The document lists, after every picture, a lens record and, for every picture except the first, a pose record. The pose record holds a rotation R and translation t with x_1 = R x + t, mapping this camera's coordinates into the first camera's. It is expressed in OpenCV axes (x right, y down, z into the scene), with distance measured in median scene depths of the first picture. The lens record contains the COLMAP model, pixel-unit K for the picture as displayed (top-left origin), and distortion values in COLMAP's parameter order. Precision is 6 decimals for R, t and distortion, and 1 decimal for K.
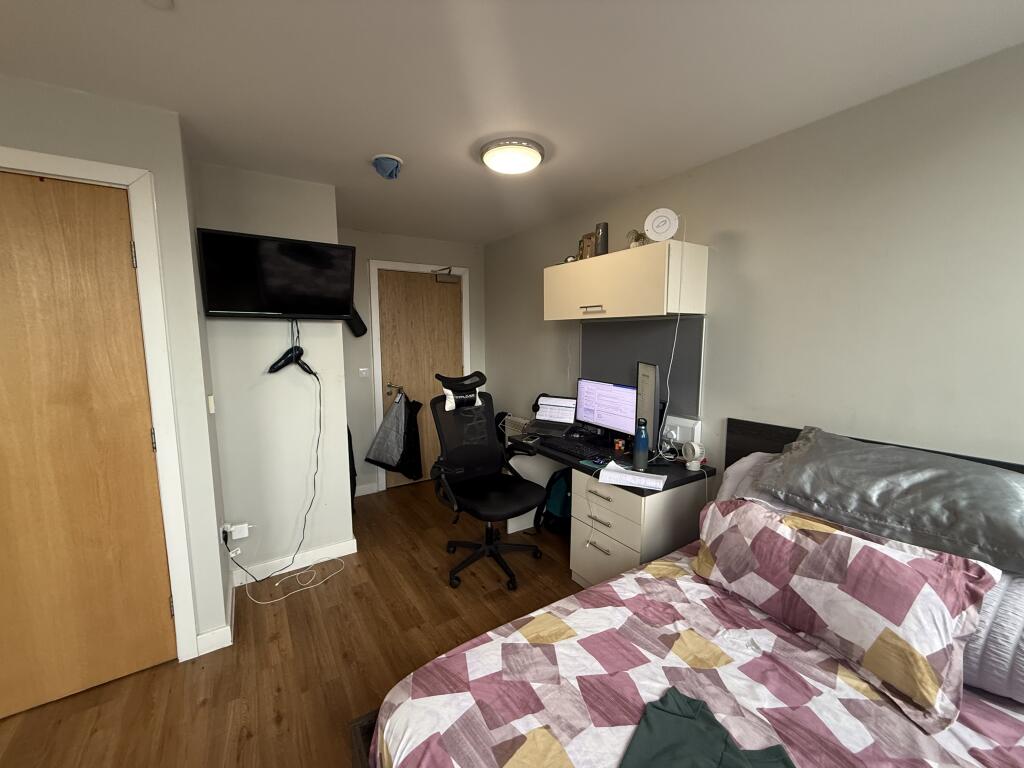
lens RADIAL K [[408.6, 0, 508.8], [0, 408.6, 382.2], [0, 0, 1]] dist [-0.000490, -0.000142]
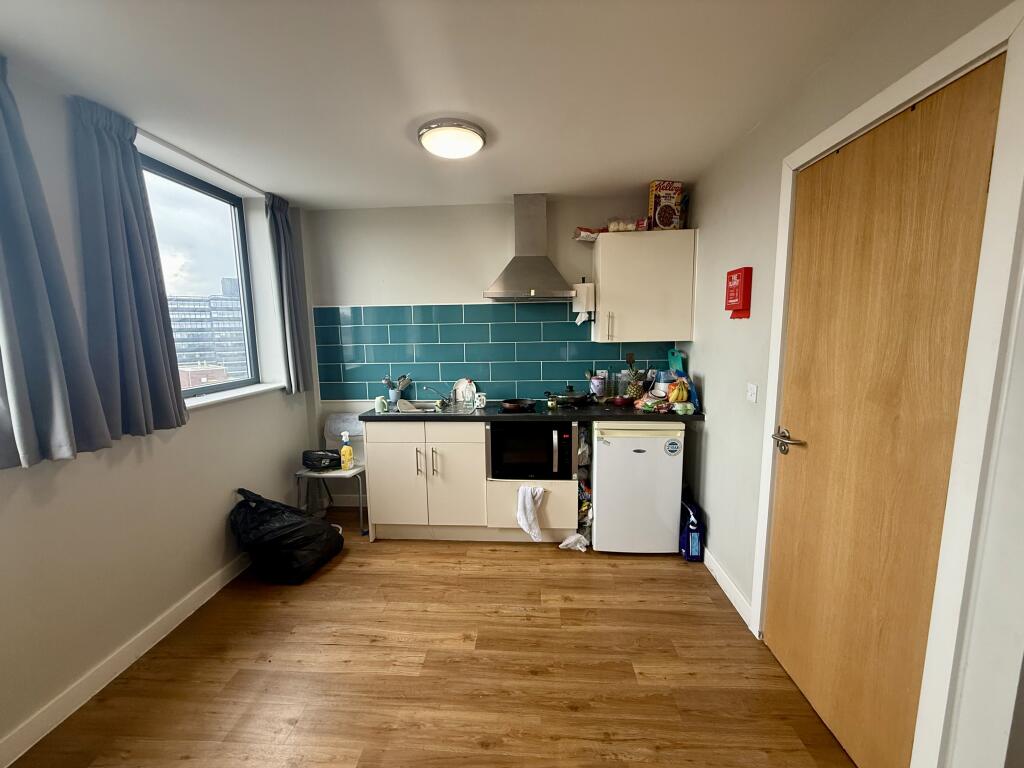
lens RADIAL K [[408.6, 0, 508.8], [0, 408.6, 382.2], [0, 0, 1]] dist [-0.000490, -0.000142]
pose [[-0.595972, 0.117320, -0.794388, -0.046316], [-0.072245, 0.977424, 0.198552, -0.107439], [0.799749, 0.175722, -0.574042, 1.019619]]
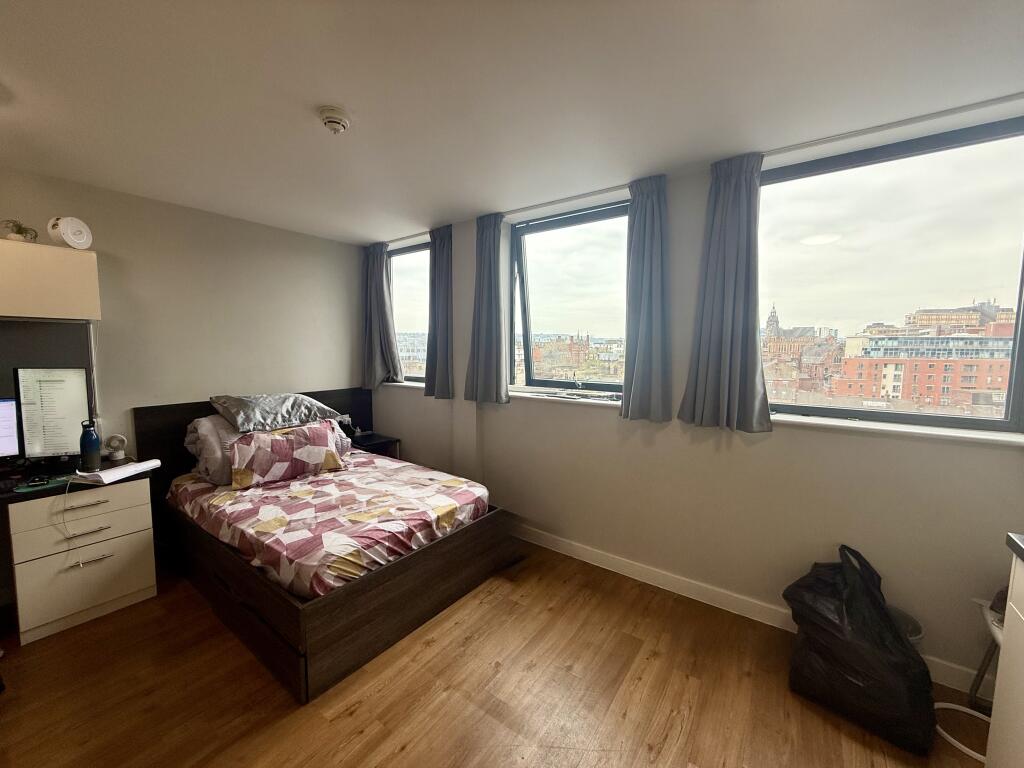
lens RADIAL K [[408.6, 0, 508.8], [0, 408.6, 382.2], [0, 0, 1]] dist [-0.000490, -0.000142]
pose [[-0.354769, -0.079177, 0.931595, -1.571932], [0.099317, 0.987579, 0.121757, -0.040241], [-0.929664, 0.135718, -0.342499, 0.582230]]
